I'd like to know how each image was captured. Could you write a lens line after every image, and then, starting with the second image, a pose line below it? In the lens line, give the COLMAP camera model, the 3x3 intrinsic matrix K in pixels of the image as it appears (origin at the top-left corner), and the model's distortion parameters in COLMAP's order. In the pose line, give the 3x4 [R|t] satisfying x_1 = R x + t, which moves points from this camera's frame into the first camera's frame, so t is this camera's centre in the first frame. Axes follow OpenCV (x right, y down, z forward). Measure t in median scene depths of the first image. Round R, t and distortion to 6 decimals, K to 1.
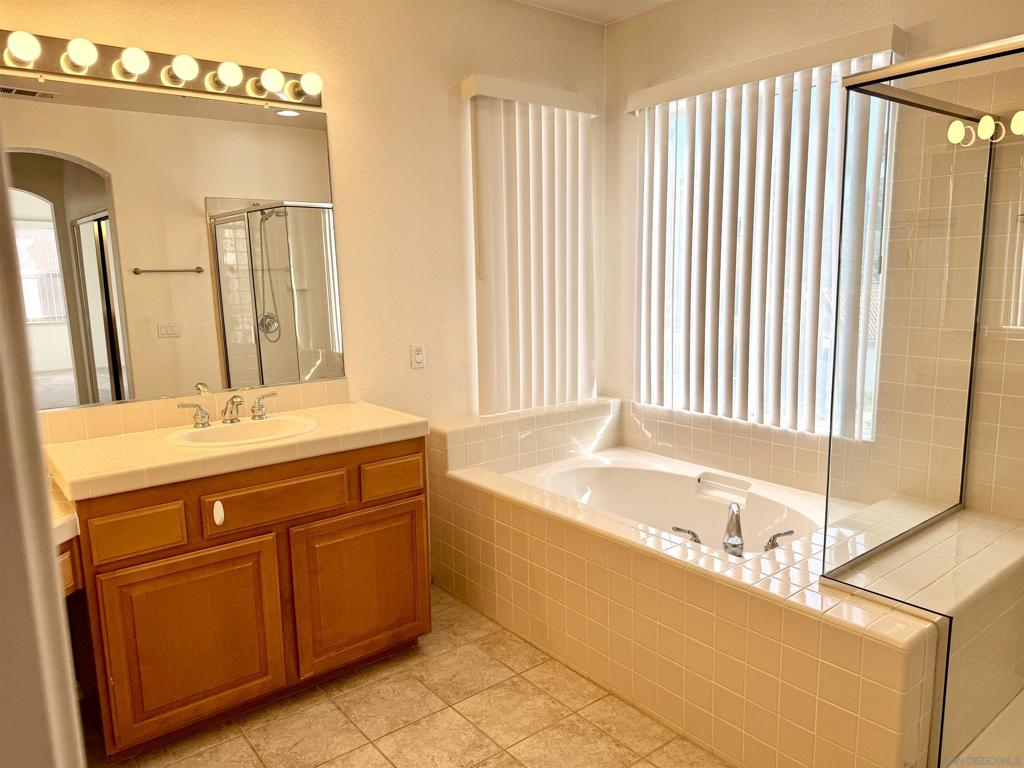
lens RADIAL K [[721.1, 0, 512.0], [0, 721.1, 384.0], [0, 0, 1]] dist [0.073310, -0.084005]
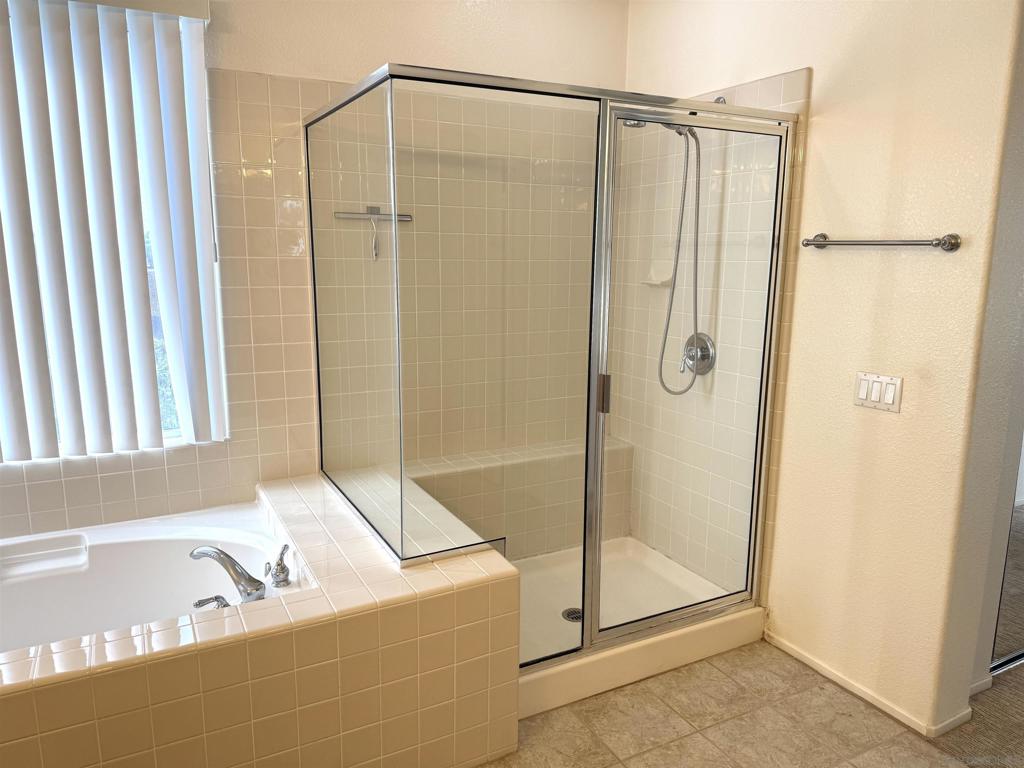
lens RADIAL K [[721.1, 0, 512.0], [0, 721.1, 384.0], [0, 0, 1]] dist [0.073310, -0.084005]
pose [[0.183445, -0.156069, 0.970562, -1.147774], [0.141892, 0.981181, 0.130957, -0.204771], [-0.972736, 0.113692, 0.202138, 1.434987]]
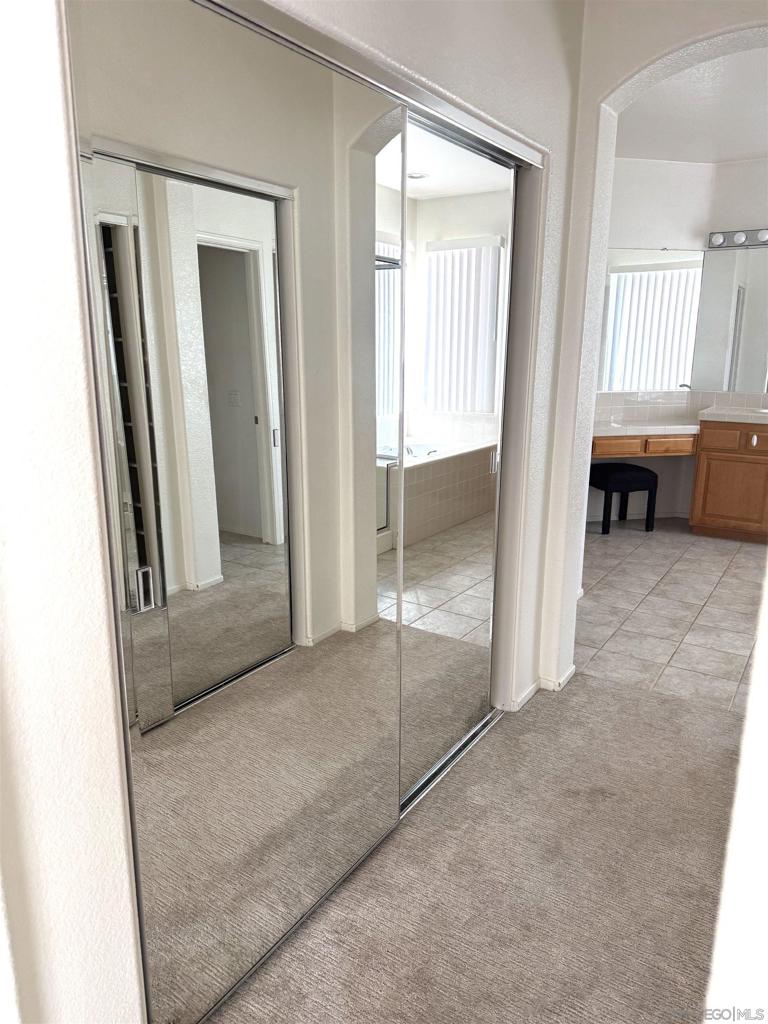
lens RADIAL K [[721.1, 0, 384.0], [0, 721.1, 512.0], [0, 0, 1]] dist [0.073310, -0.084005]
pose [[0.321322, 0.248484, -0.913788, 0.706706], [-0.166335, 0.964767, 0.203857, 0.061520], [0.932247, 0.086491, 0.351332, -0.445995]]
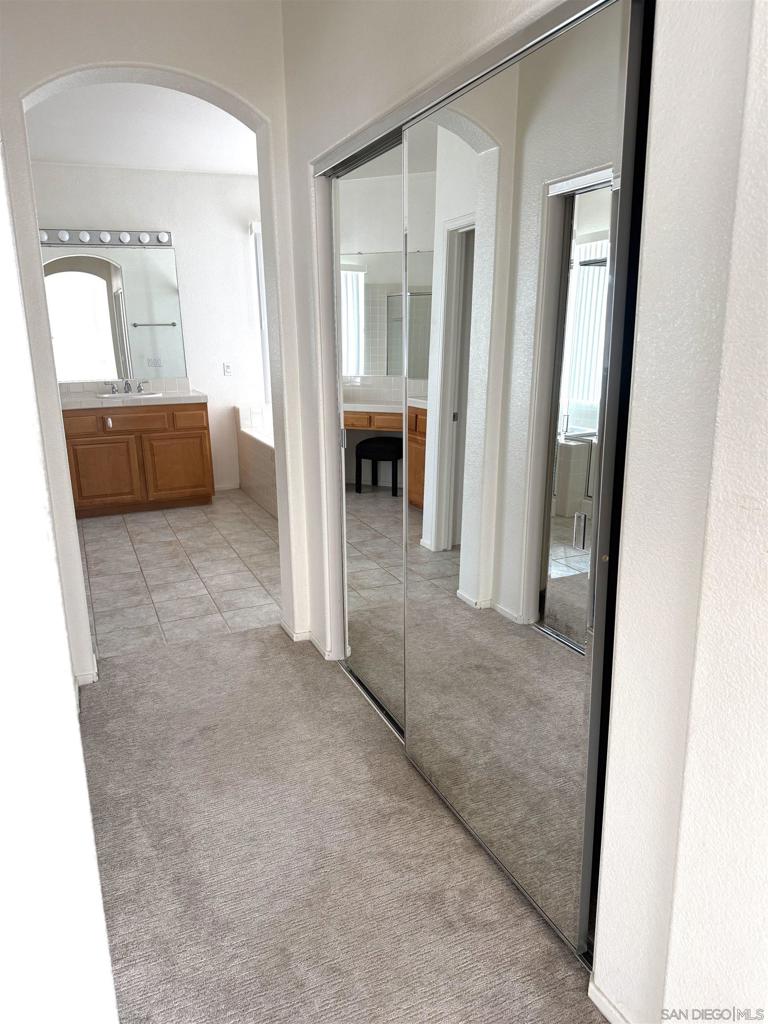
lens RADIAL K [[721.1, 0, 384.0], [0, 721.1, 512.0], [0, 0, 1]] dist [0.073310, -0.084005]
pose [[0.967271, 0.067530, -0.244594, 0.593370], [-0.043826, 0.993911, 0.101095, 0.097272], [0.249932, -0.087067, 0.964341, -0.628206]]
